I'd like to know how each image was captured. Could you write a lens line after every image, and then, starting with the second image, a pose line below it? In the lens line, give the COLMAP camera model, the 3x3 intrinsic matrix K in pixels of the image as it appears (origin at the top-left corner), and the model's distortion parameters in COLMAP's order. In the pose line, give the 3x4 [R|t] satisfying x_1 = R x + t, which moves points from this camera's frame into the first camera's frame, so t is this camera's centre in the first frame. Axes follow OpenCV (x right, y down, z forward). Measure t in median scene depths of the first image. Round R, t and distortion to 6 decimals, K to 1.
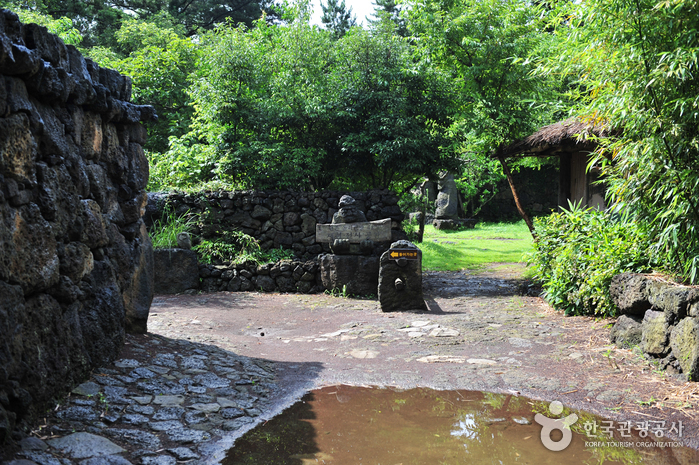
lens RADIAL K [[906.3, 0, 349.2], [0, 906.3, 231.8], [0, 0, 1]] dist [-0.005227, 0.000000]
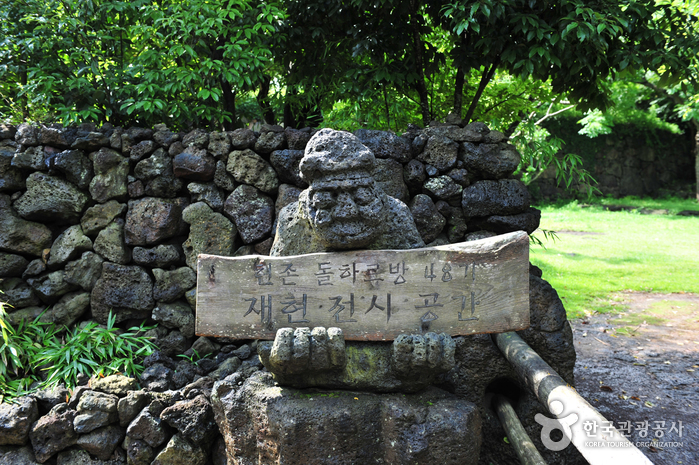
lens RADIAL K [[704.7, 0, 349.7], [0, 704.7, 232.2], [0, 0, 1]] dist [0.005618, 0.000000]
pose [[0.999782, 0.010576, -0.018028, 0.004199], [-0.009897, 0.999253, 0.037366, -0.019928], [0.018409, -0.037179, 0.999139, 0.776990]]
